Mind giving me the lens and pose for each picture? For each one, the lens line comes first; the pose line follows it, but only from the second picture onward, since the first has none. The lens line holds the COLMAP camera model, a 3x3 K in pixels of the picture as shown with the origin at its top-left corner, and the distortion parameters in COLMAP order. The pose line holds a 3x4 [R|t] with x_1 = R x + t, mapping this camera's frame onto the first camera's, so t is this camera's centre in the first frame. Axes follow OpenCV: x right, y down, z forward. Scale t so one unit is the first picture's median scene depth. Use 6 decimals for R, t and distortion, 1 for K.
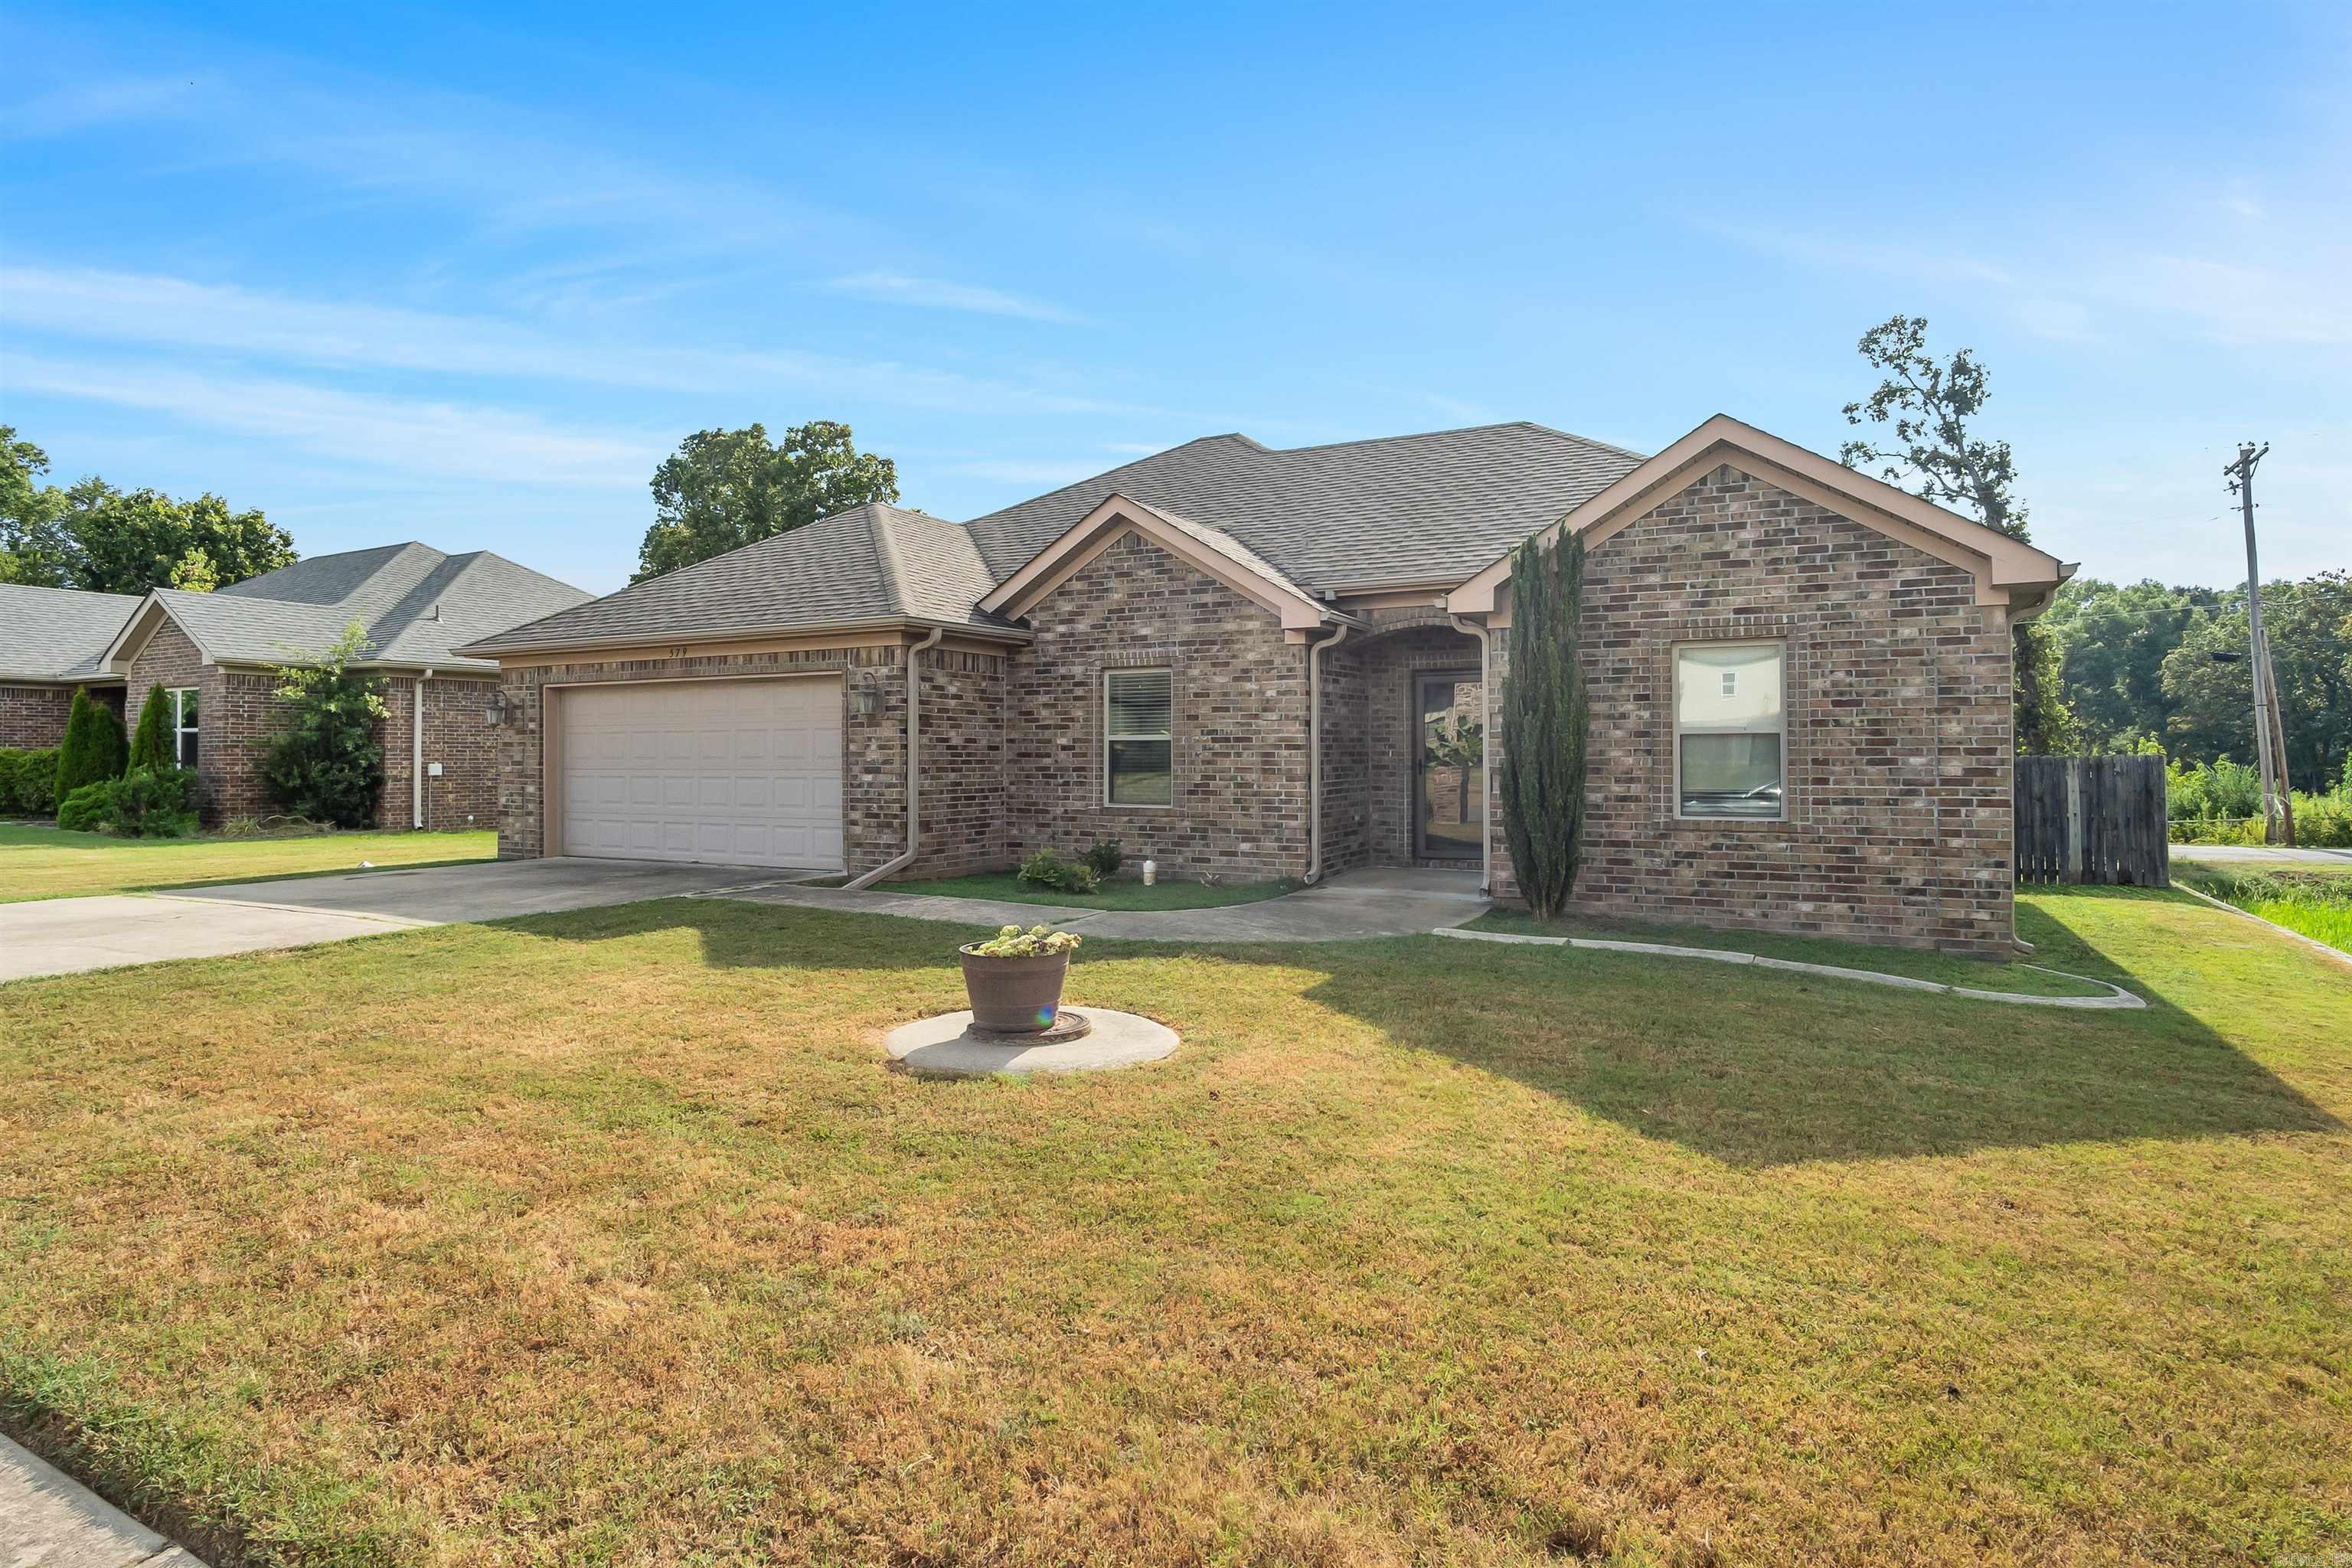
lens RADIAL K [[1255.5, 0, 1192.6], [0, 1255.5, 771.7], [0, 0, 1]] dist [-0.024441, 0.006646]
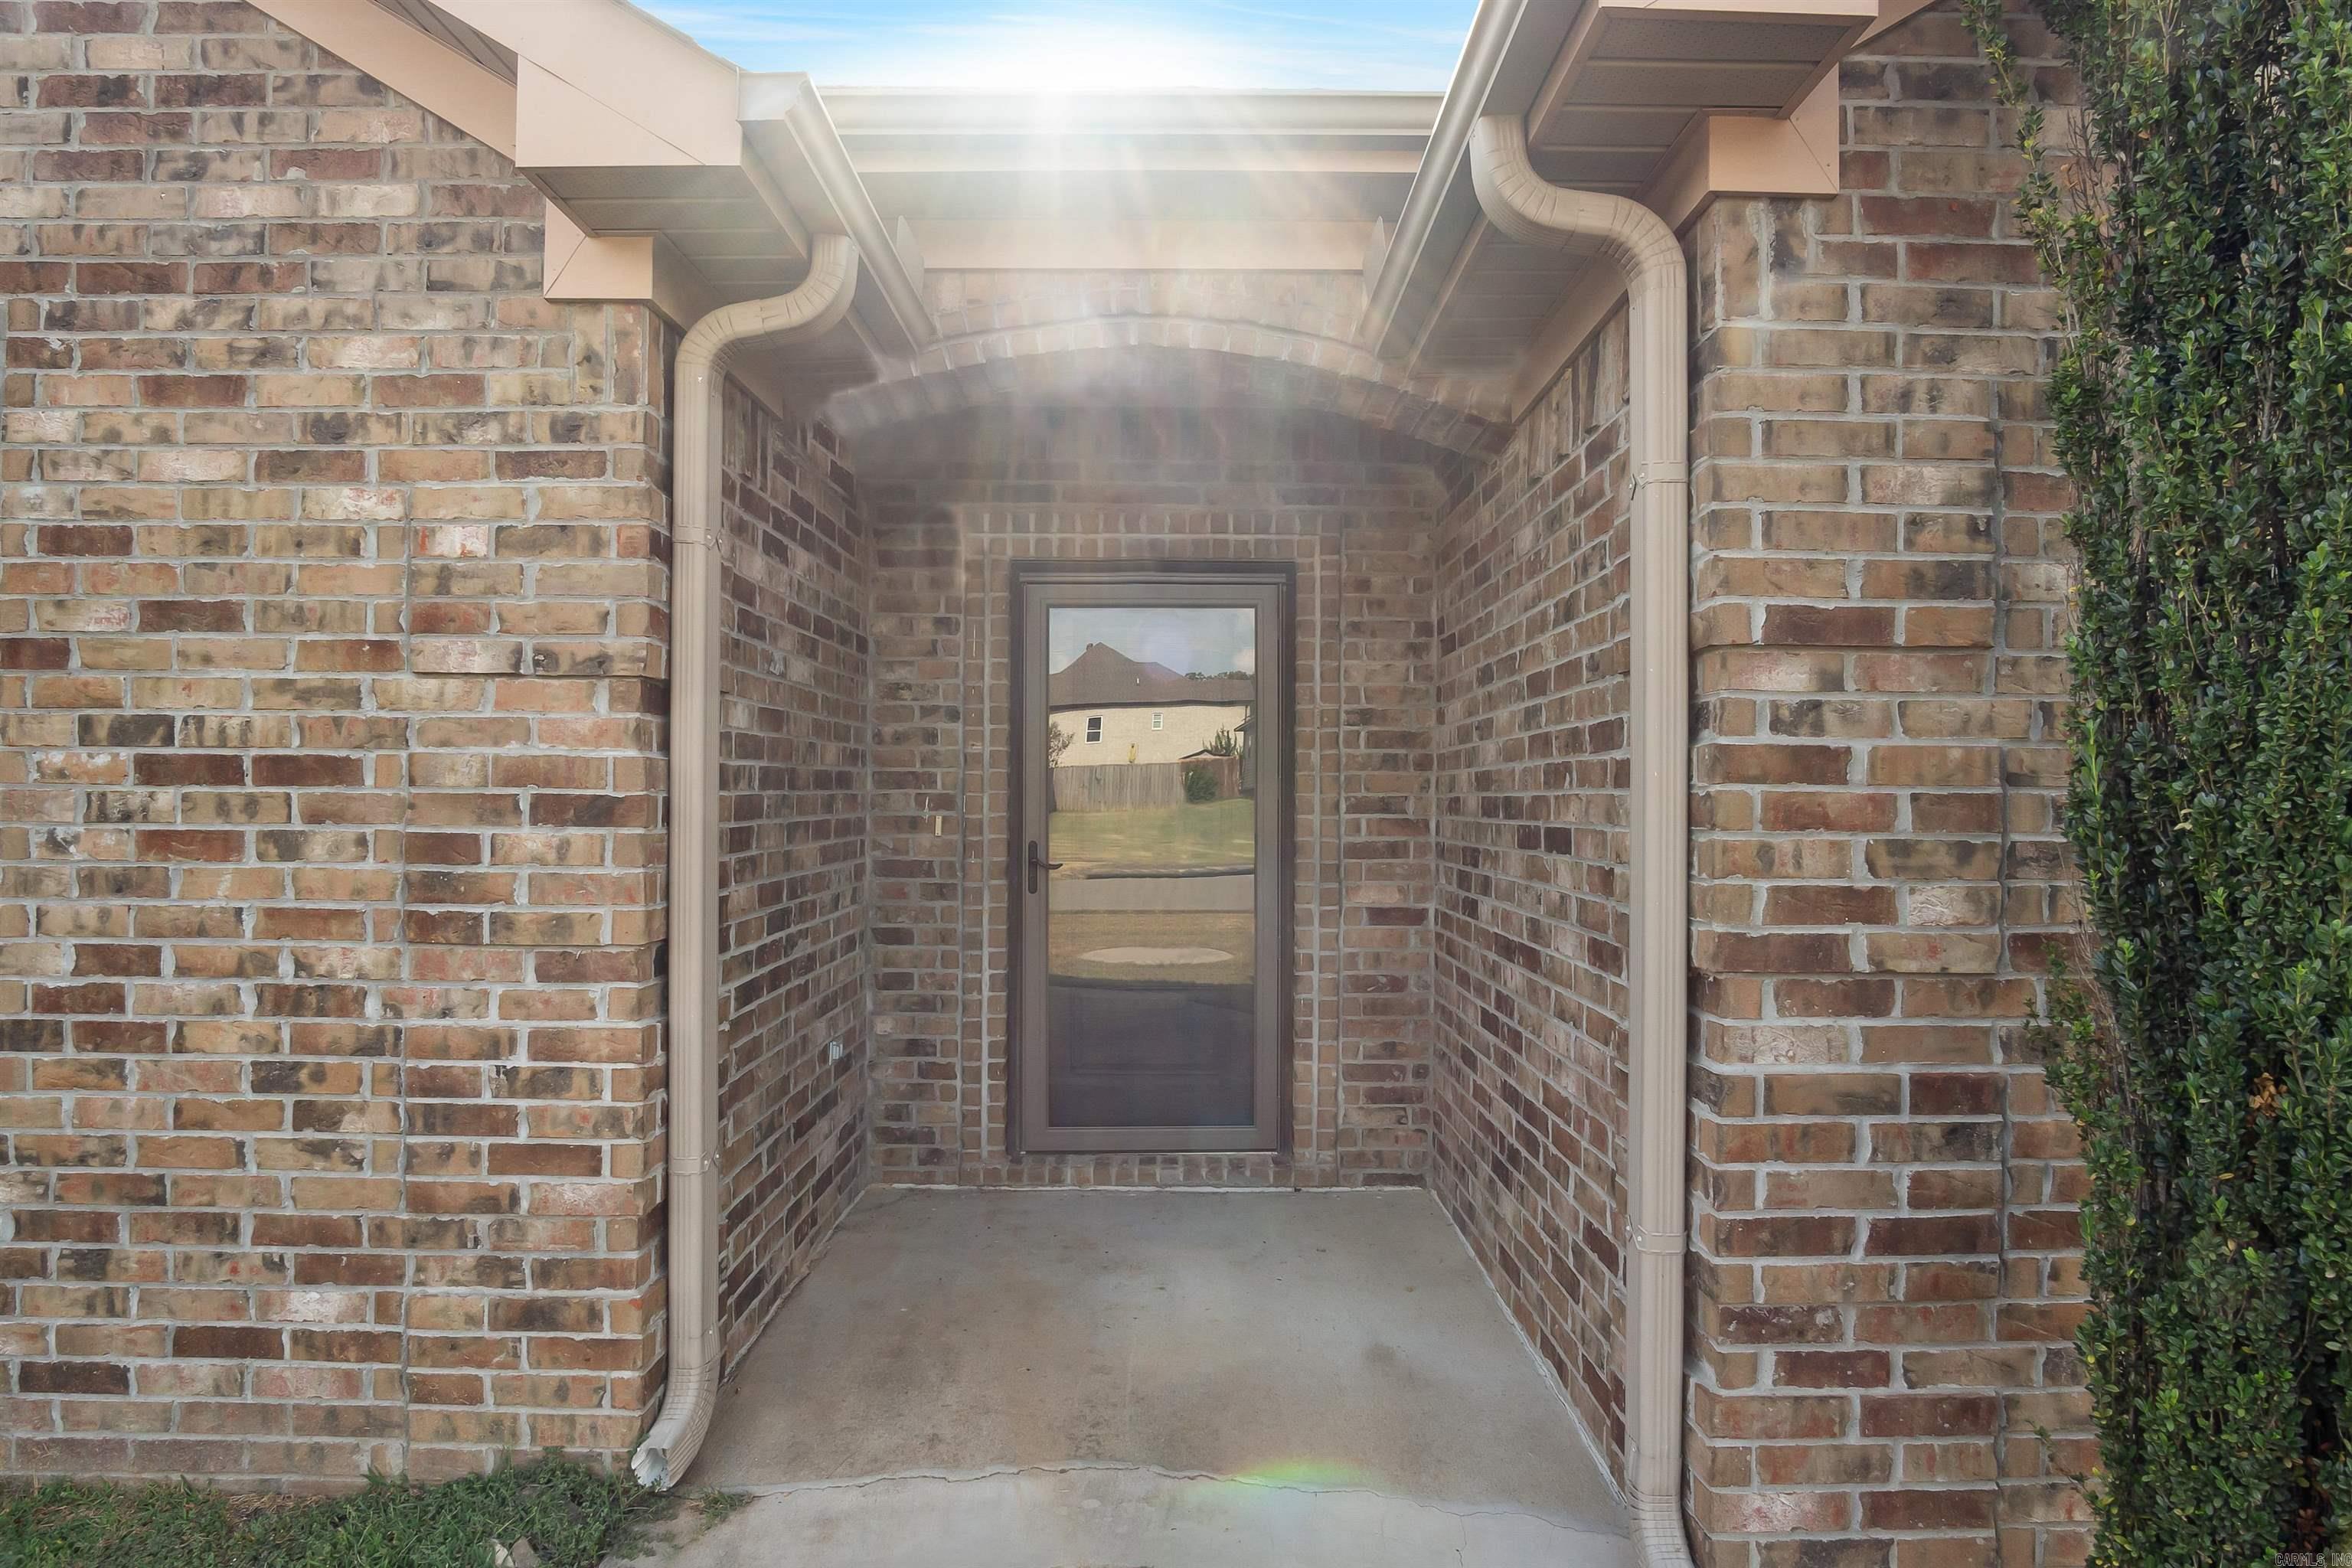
lens RADIAL K [[1279.0, 0, 1176.0], [0, 1279.0, 784.0], [0, 0, 1]] dist [-0.022488, 0.002362]
pose [[0.886365, 0.012334, 0.462822, 0.068774], [-0.001676, 0.999724, -0.023433, -0.018641], [-0.462984, 0.019995, 0.886141, 0.756026]]
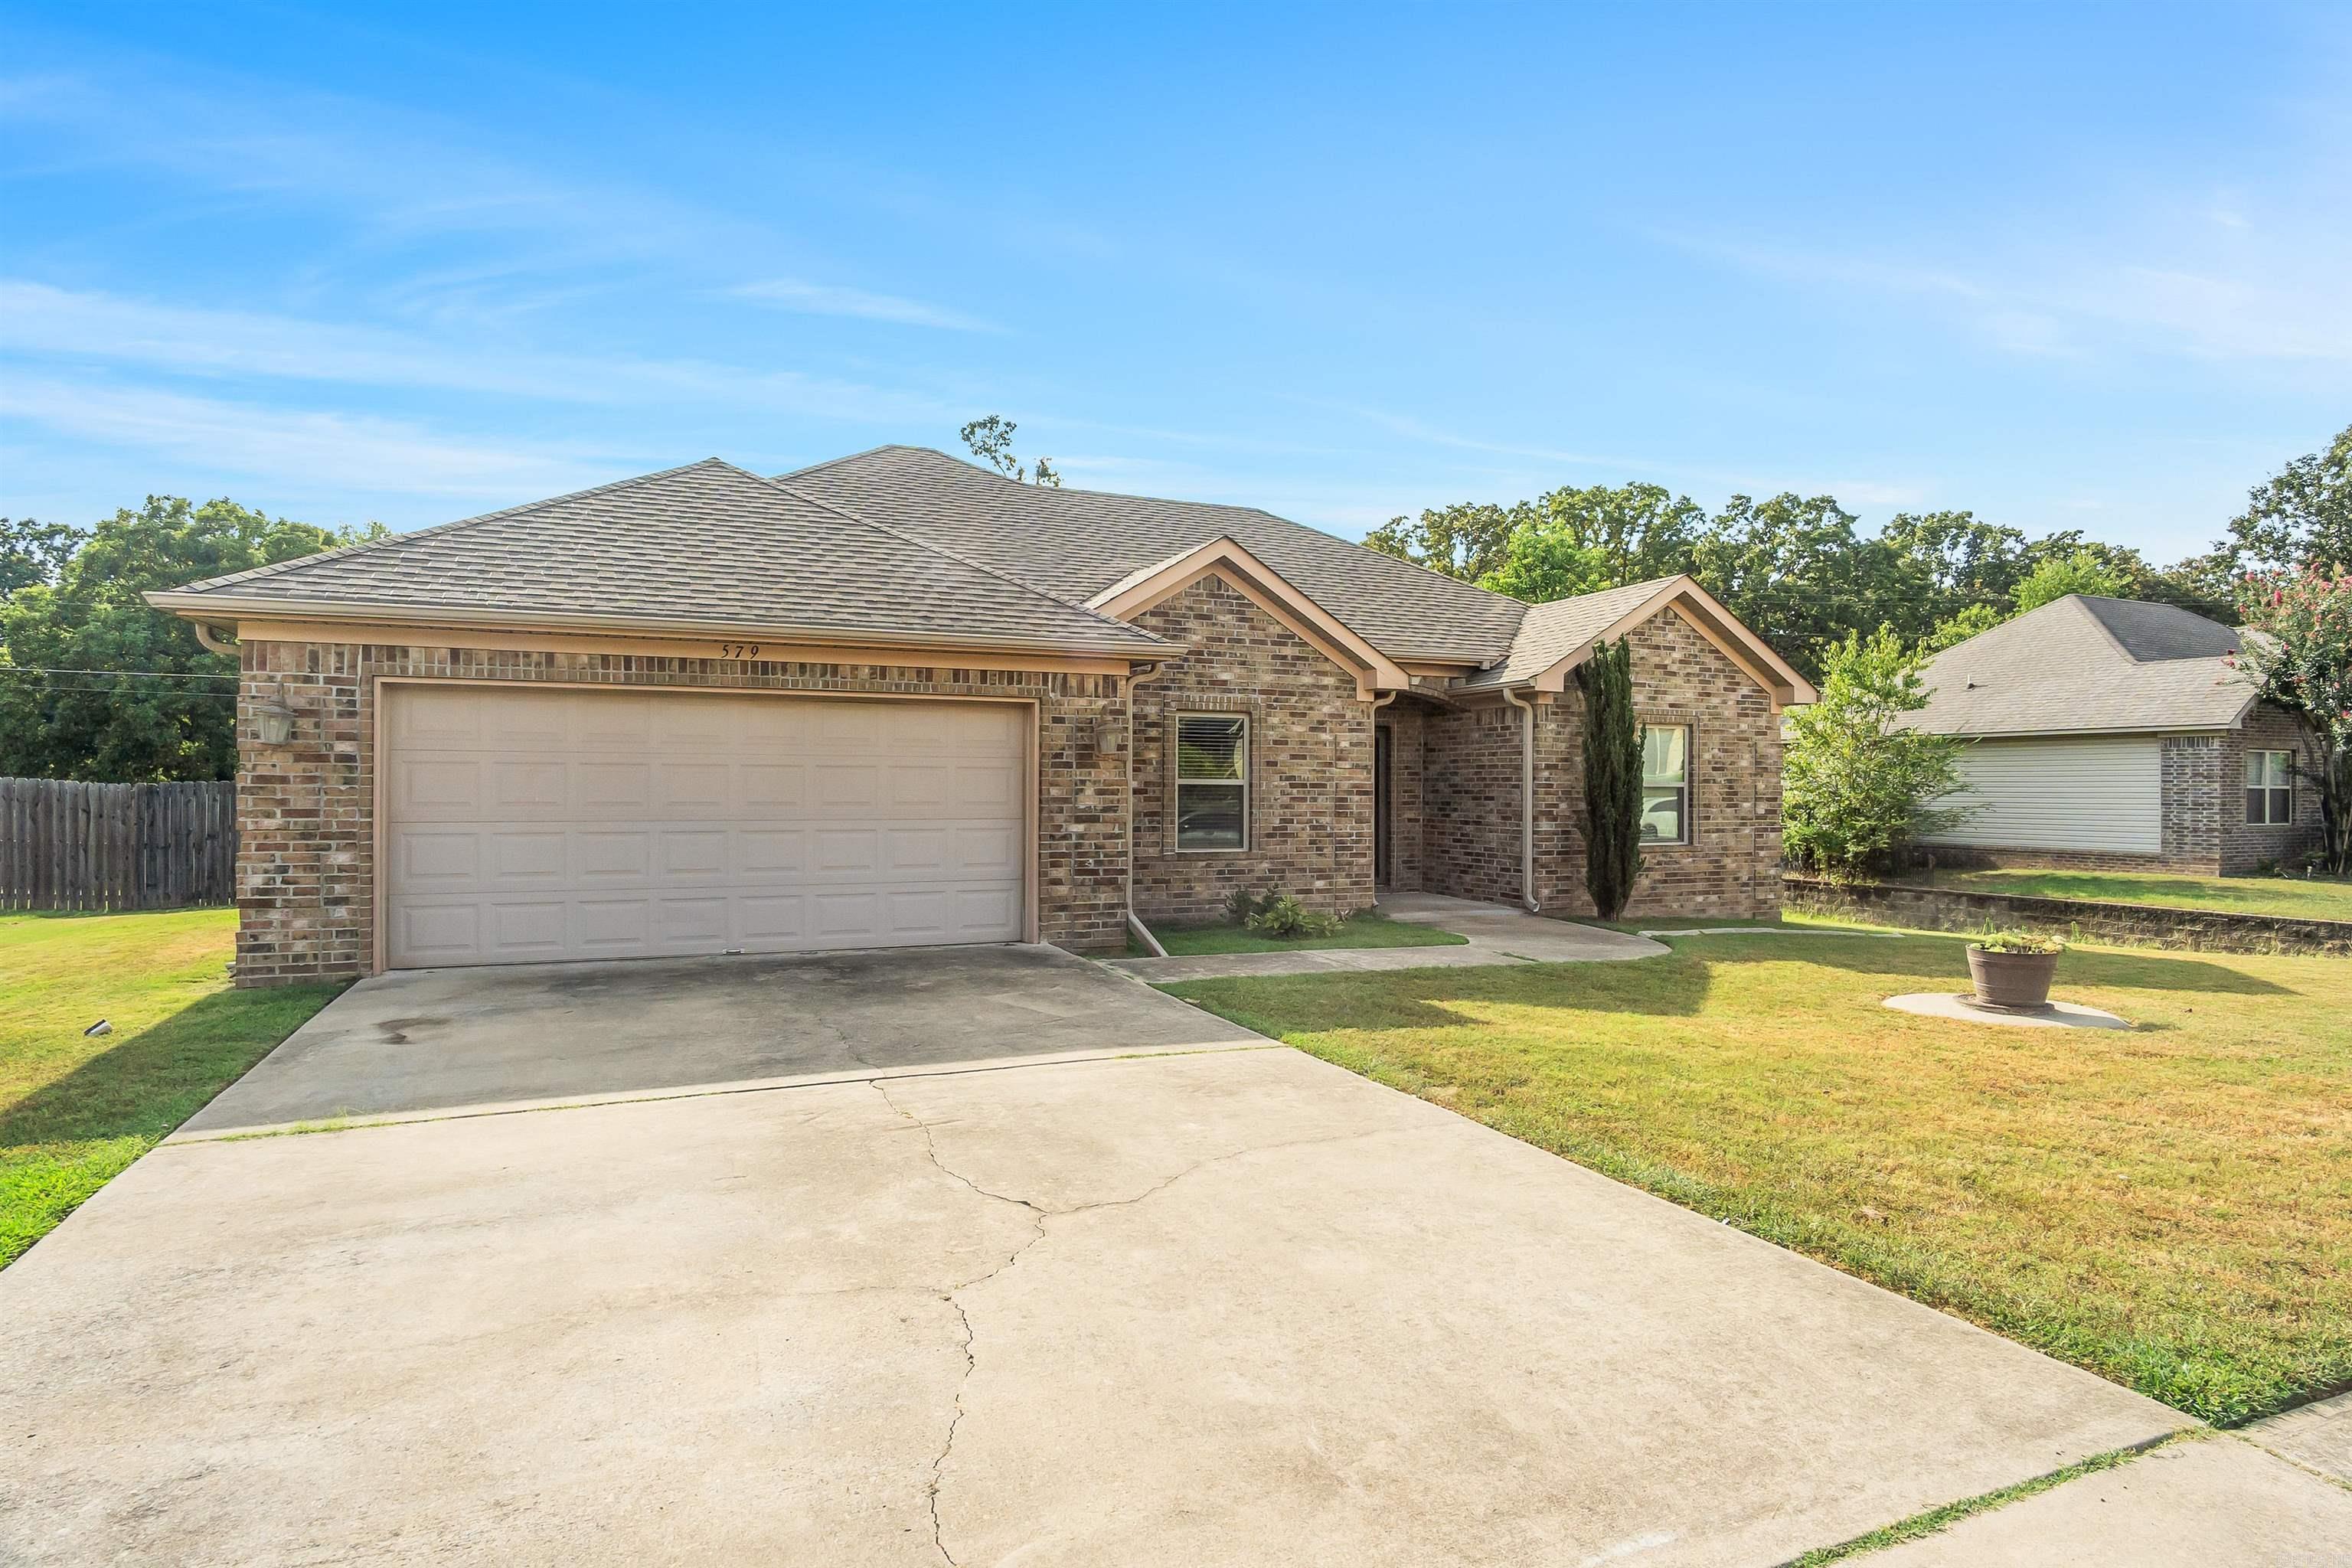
lens RADIAL K [[1255.5, 0, 1192.6], [0, 1255.5, 771.7], [0, 0, 1]] dist [-0.024441, 0.006646]
pose [[0.625767, 0.013847, 0.779887, -0.869377], [0.001807, 0.999814, -0.019201, -0.016697], [-0.780008, 0.013424, 0.625626, 0.405488]]
